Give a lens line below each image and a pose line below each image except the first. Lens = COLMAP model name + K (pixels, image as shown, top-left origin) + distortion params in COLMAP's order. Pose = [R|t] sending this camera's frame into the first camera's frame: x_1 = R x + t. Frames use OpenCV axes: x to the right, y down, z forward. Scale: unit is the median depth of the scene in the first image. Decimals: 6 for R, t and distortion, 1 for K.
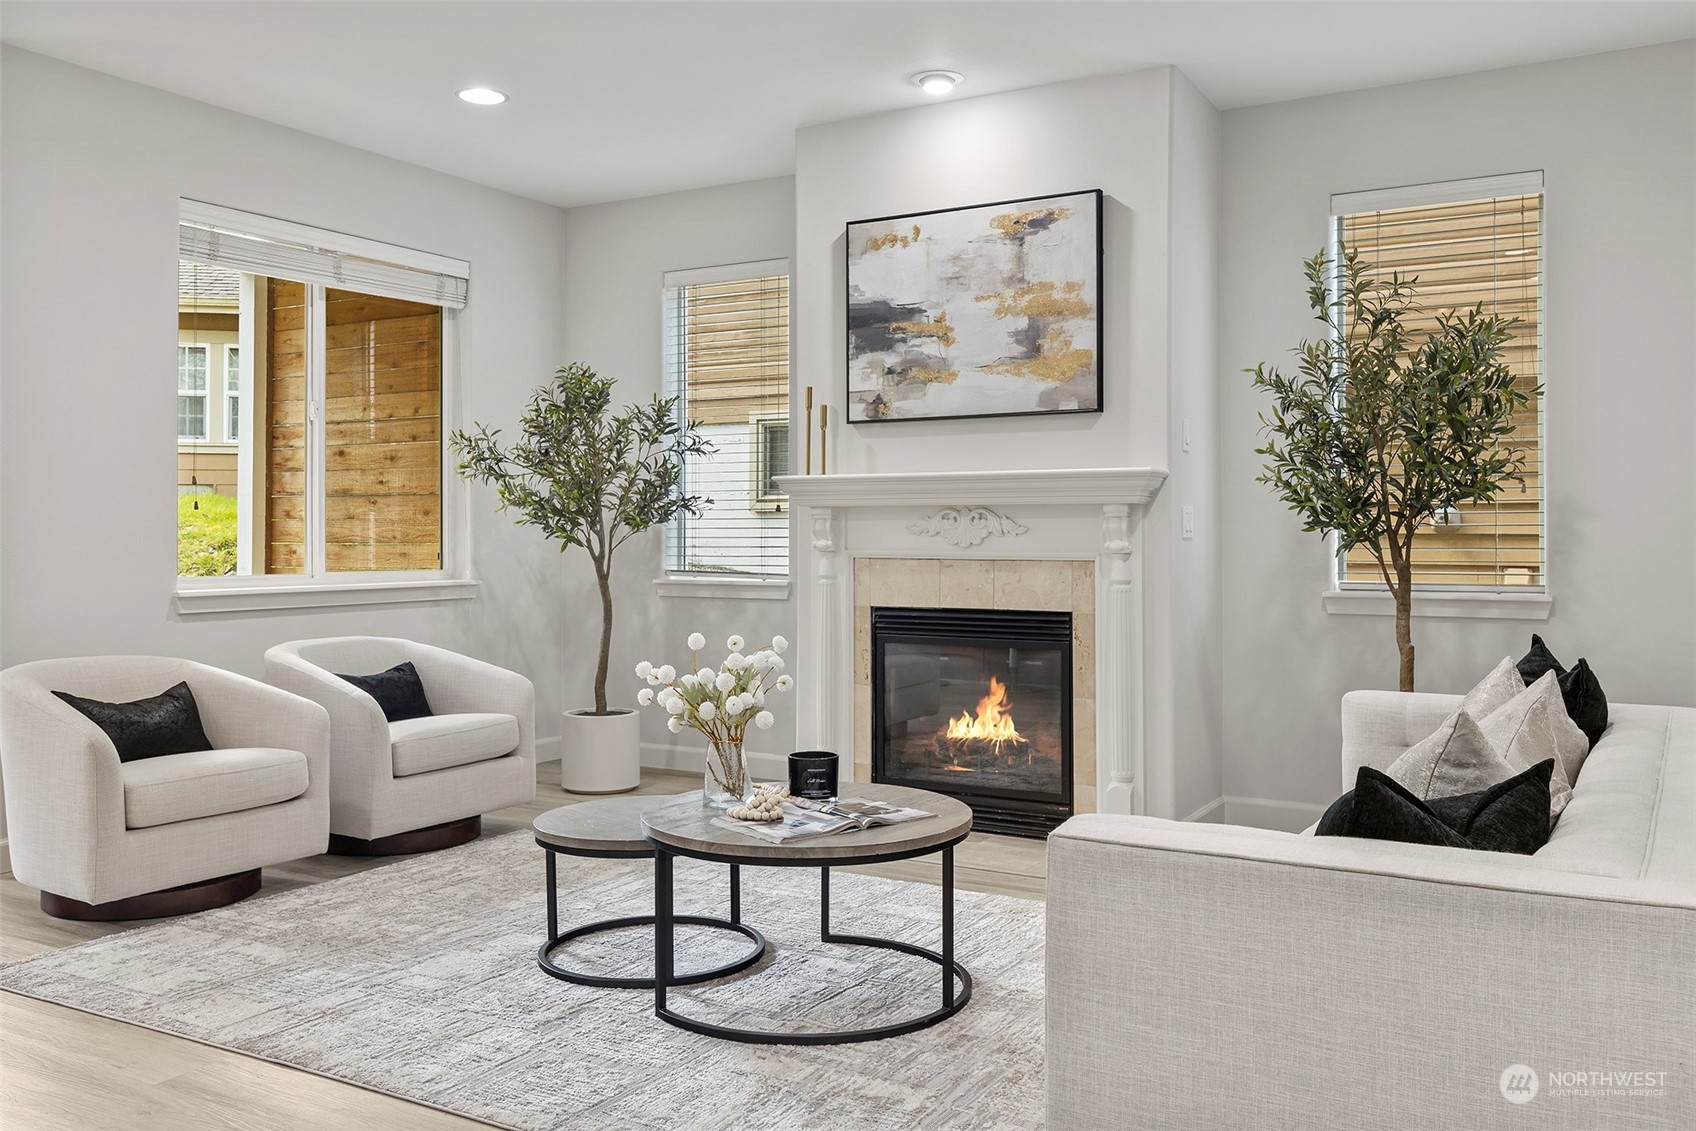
lens RADIAL K [[1431.1, 0, 858.6], [0, 1431.1, 538.2], [0, 0, 1]] dist [0.001024, 0.002103]
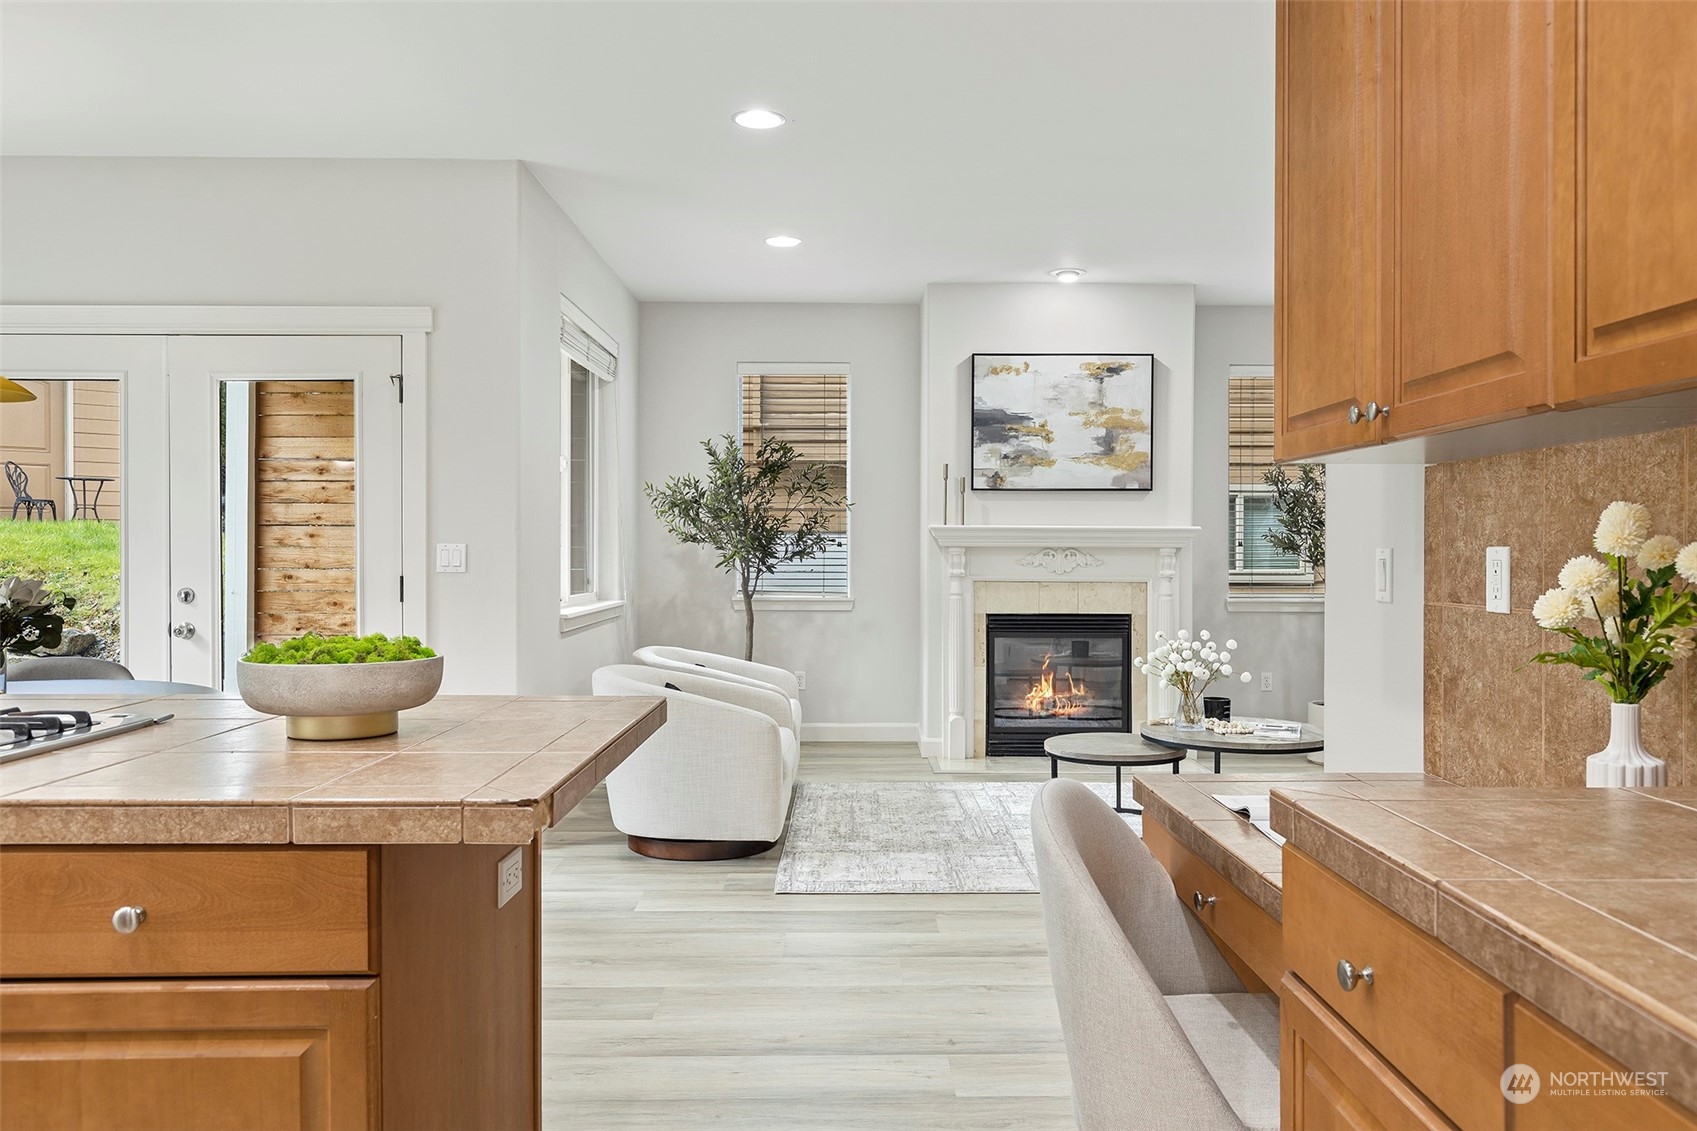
lens RADIAL K [[1266.6, 0, 848.8], [0, 1266.6, 569.7], [0, 0, 1]] dist [-0.010412, -0.002336]
pose [[0.861167, -0.006344, 0.508282, -0.809233], [-0.002317, 0.999863, 0.016406, -0.019939], [-0.508316, -0.015306, 0.861035, -0.063450]]
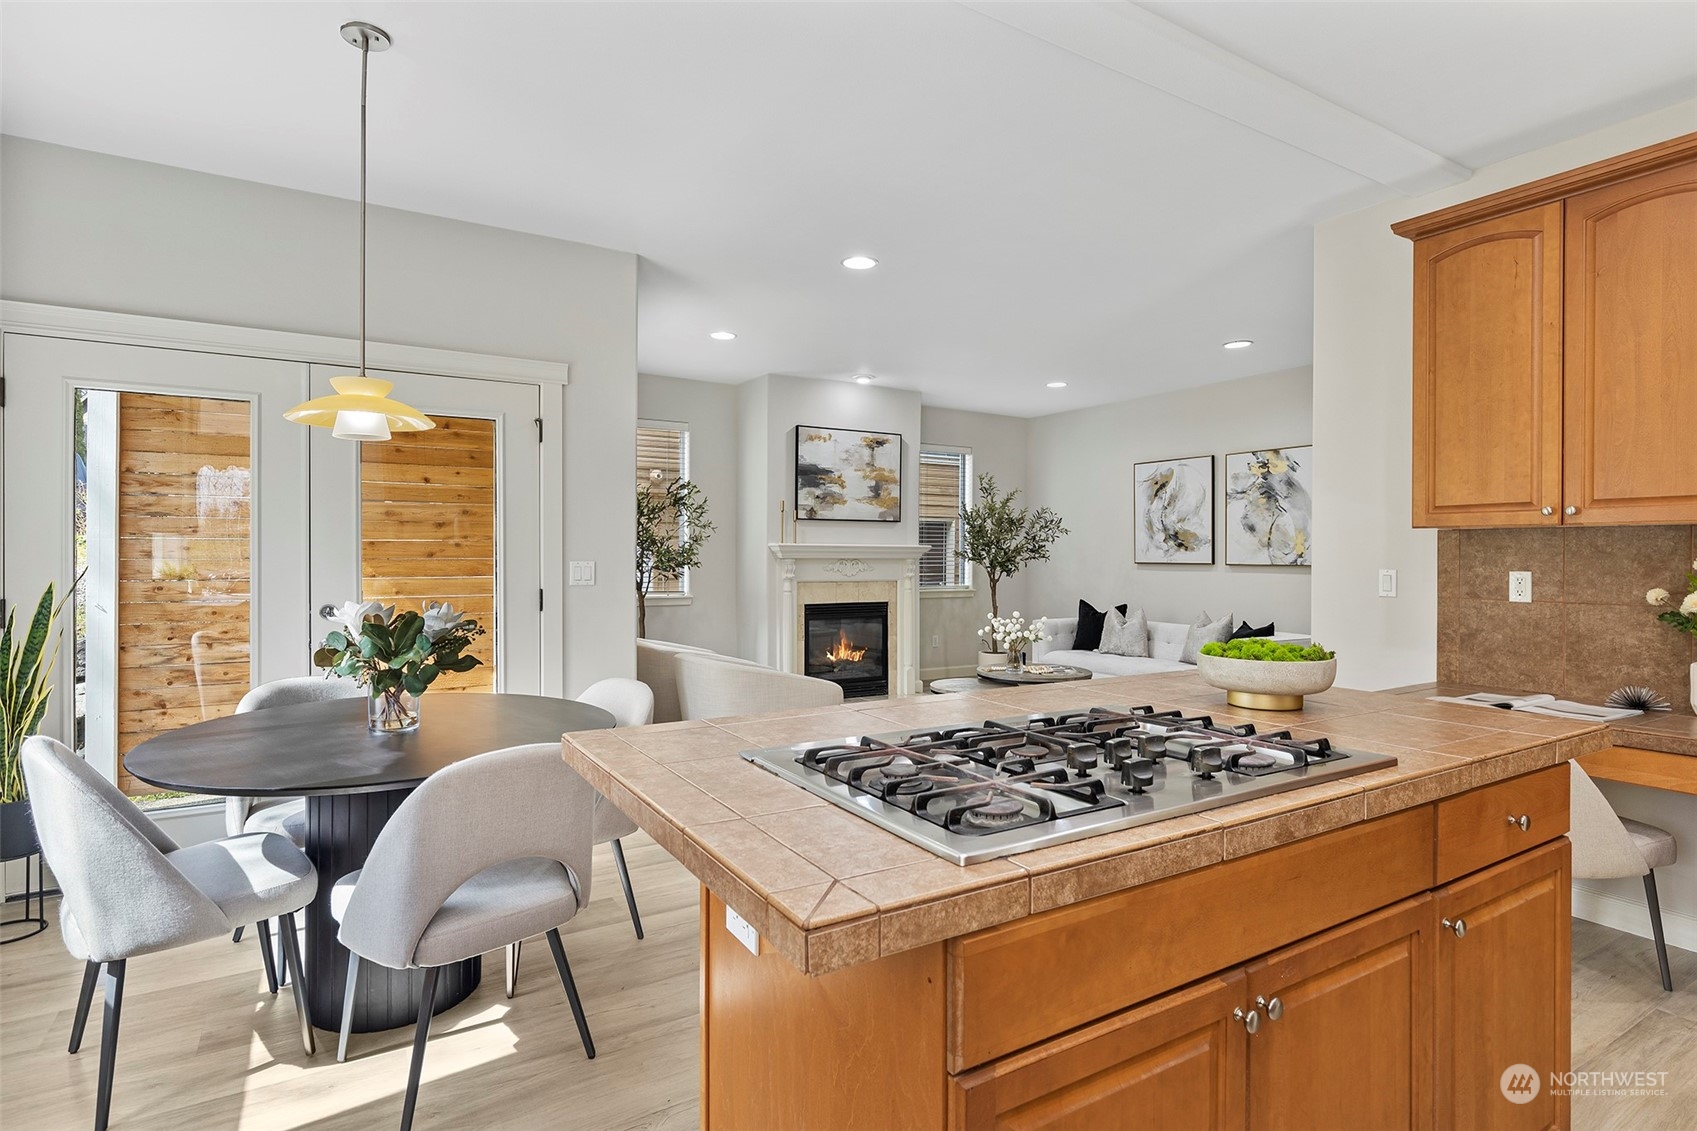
lens RADIAL K [[898.6, 0, 865.5], [0, 898.6, 548.4], [0, 0, 1]] dist [-0.000686, 0.001109]
pose [[0.463143, 0.005421, 0.886267, -1.190202], [-0.004613, 0.999982, -0.003705, -0.033272], [-0.886271, -0.002372, 0.463160, 0.297765]]
